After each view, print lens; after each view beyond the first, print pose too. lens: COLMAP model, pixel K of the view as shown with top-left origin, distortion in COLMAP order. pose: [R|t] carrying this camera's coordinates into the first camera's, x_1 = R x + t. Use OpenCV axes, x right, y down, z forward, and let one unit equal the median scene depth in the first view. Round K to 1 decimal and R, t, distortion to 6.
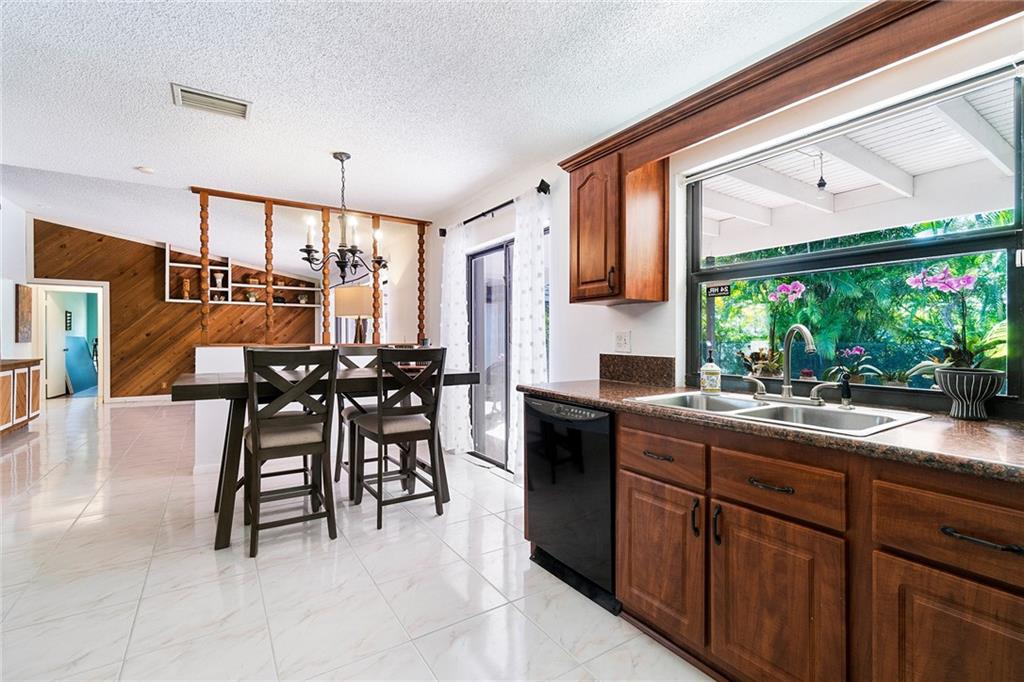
lens RADIAL K [[448.4, 0, 495.2], [0, 448.4, 336.3], [0, 0, 1]] dist [-0.002780, -0.000182]
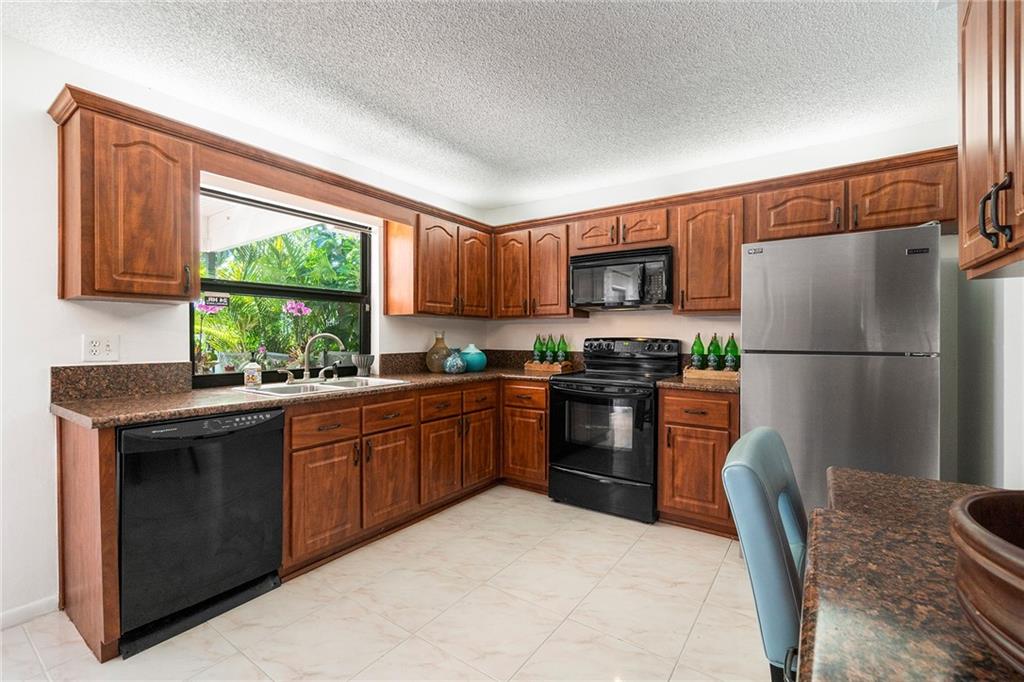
lens RADIAL K [[448.4, 0, 495.2], [0, 448.4, 336.3], [0, 0, 1]] dist [-0.002780, -0.000182]
pose [[-0.355851, -0.001483, 0.934542, -1.121199], [-0.001024, 0.999999, 0.001197, -0.017540], [-0.934542, -0.000531, -0.355852, 1.012517]]
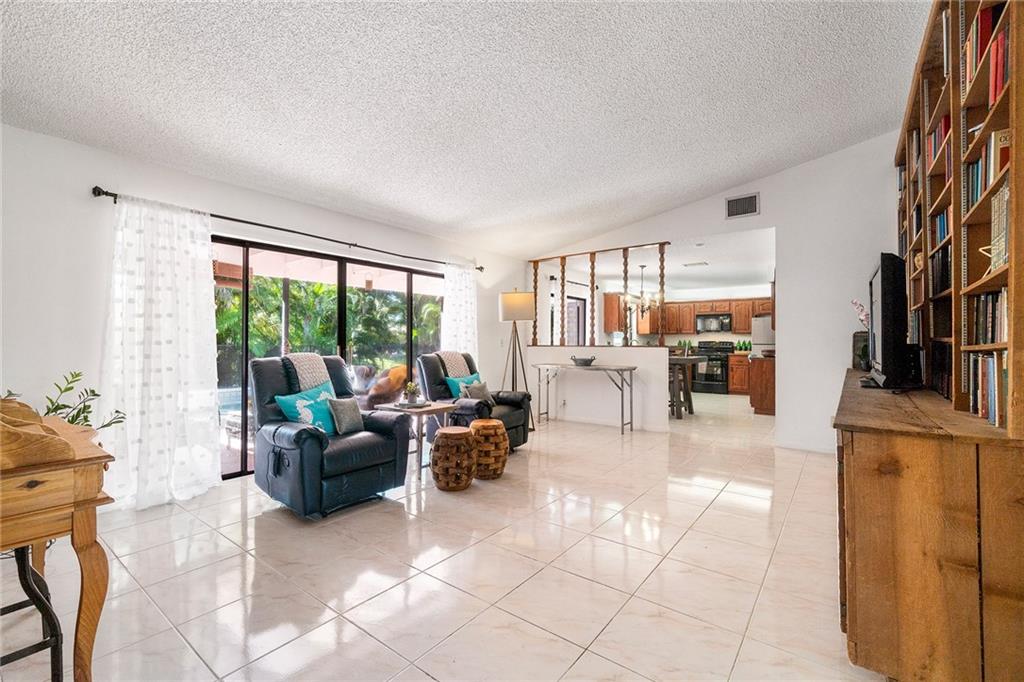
lens RADIAL K [[442.5, 0, 506.8], [0, 442.5, 339.2], [0, 0, 1]] dist [-0.008696, -0.000289]
pose [[-0.340174, 0.004826, 0.940350, -4.172008], [-0.005441, 0.999960, -0.007100, 0.021097], [-0.940347, -0.007532, -0.340135, 4.481971]]
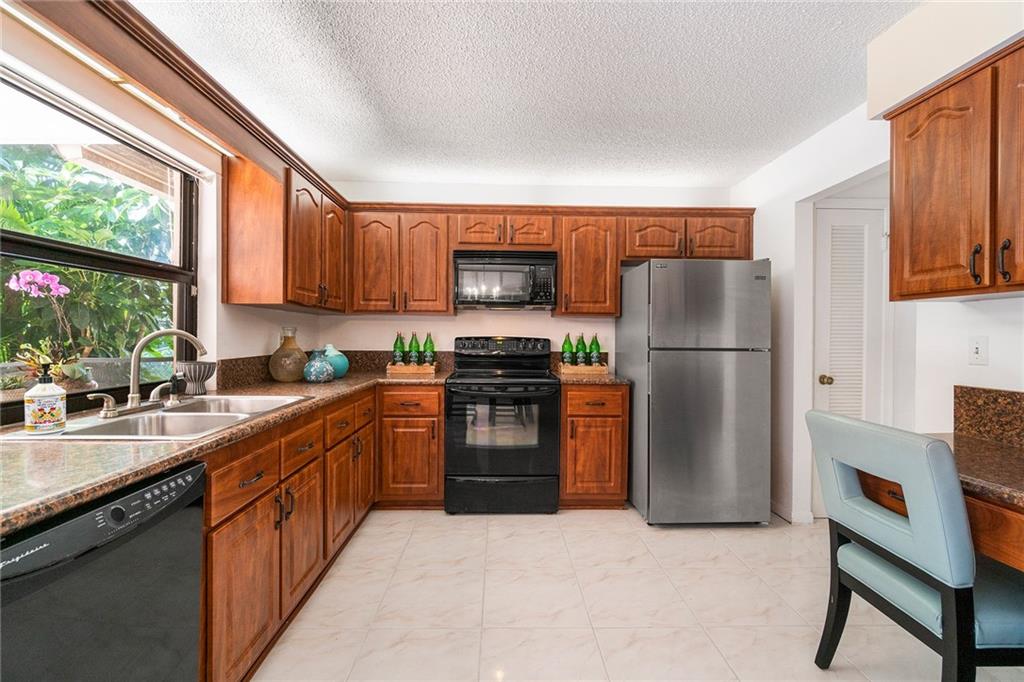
lens RADIAL K [[448.4, 0, 495.2], [0, 448.4, 336.3], [0, 0, 1]] dist [-0.002780, -0.000182]
pose [[-0.847413, -0.008959, 0.530859, -0.507097], [-0.007997, 0.999960, 0.004110, -0.019602], [-0.530874, -0.000763, -0.847450, 1.490133]]
